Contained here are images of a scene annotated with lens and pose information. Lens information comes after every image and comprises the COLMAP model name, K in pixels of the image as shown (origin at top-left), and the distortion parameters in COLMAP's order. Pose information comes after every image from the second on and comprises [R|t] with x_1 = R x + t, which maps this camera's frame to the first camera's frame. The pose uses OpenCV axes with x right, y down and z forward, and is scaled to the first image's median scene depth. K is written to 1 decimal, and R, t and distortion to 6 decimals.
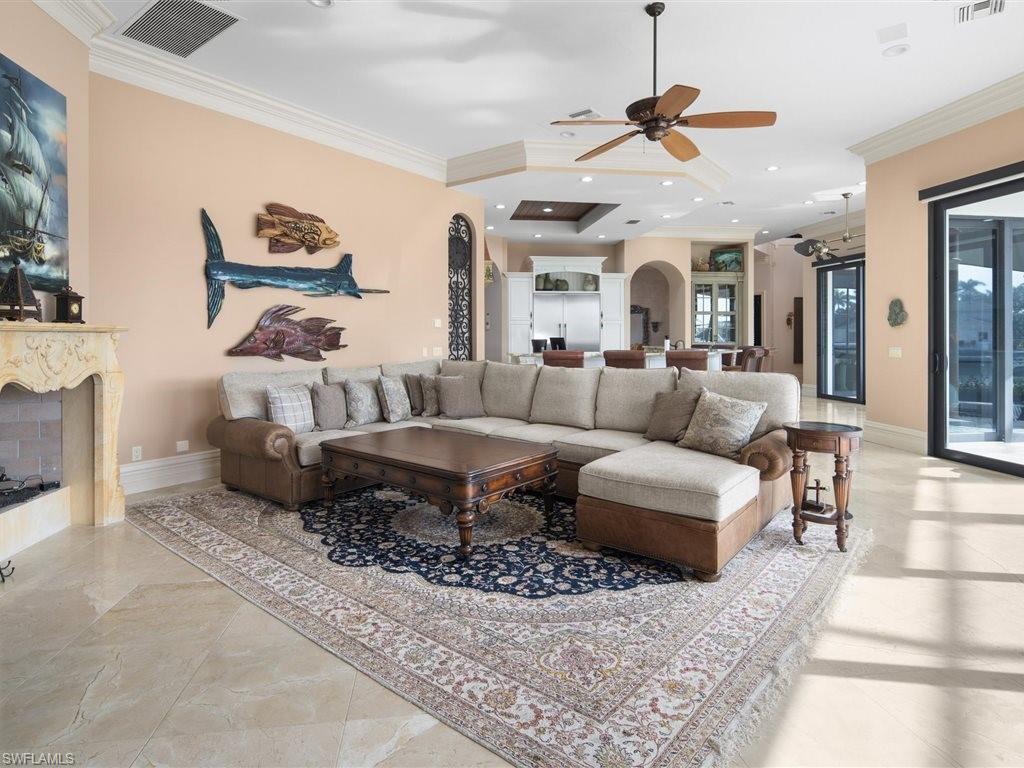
lens RADIAL K [[555.0, 0, 510.2], [0, 555.0, 339.4], [0, 0, 1]] dist [-0.002529, -0.001396]
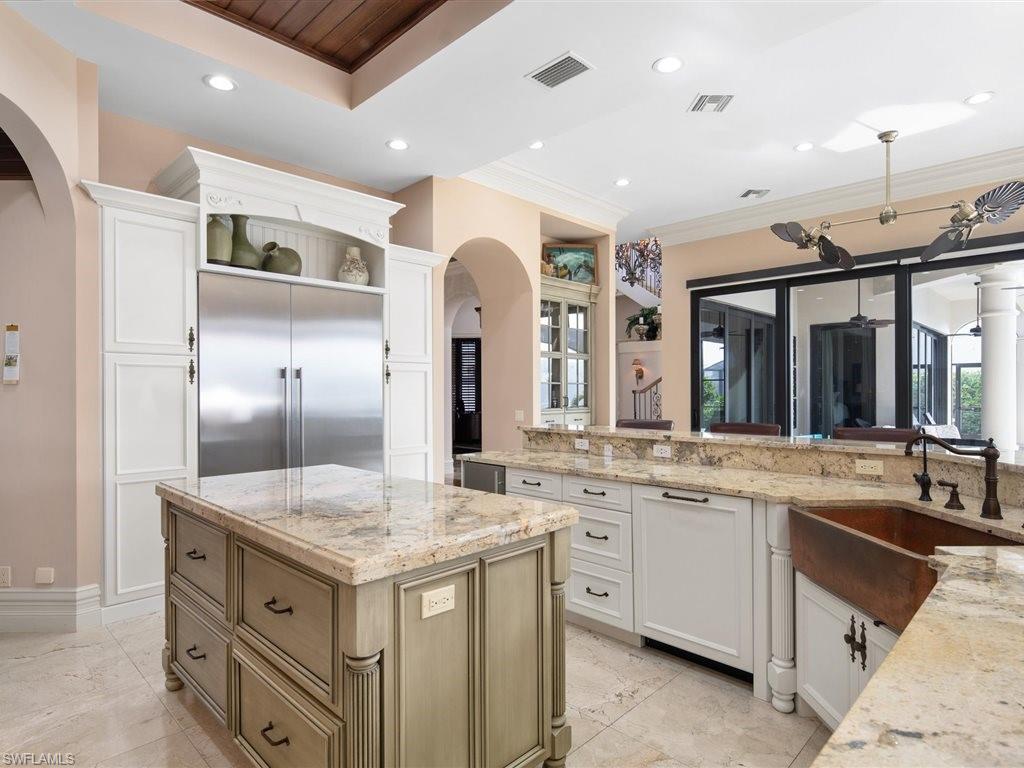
lens RADIAL K [[553.0, 0, 494.3], [0, 553.0, 387.6], [0, 0, 1]] dist [0.000574, -0.000069]
pose [[0.798176, 0.002079, 0.602421, -0.013640], [0.004813, 0.999940, -0.009827, -0.011417], [-0.602405, 0.010744, 0.798118, 0.637362]]
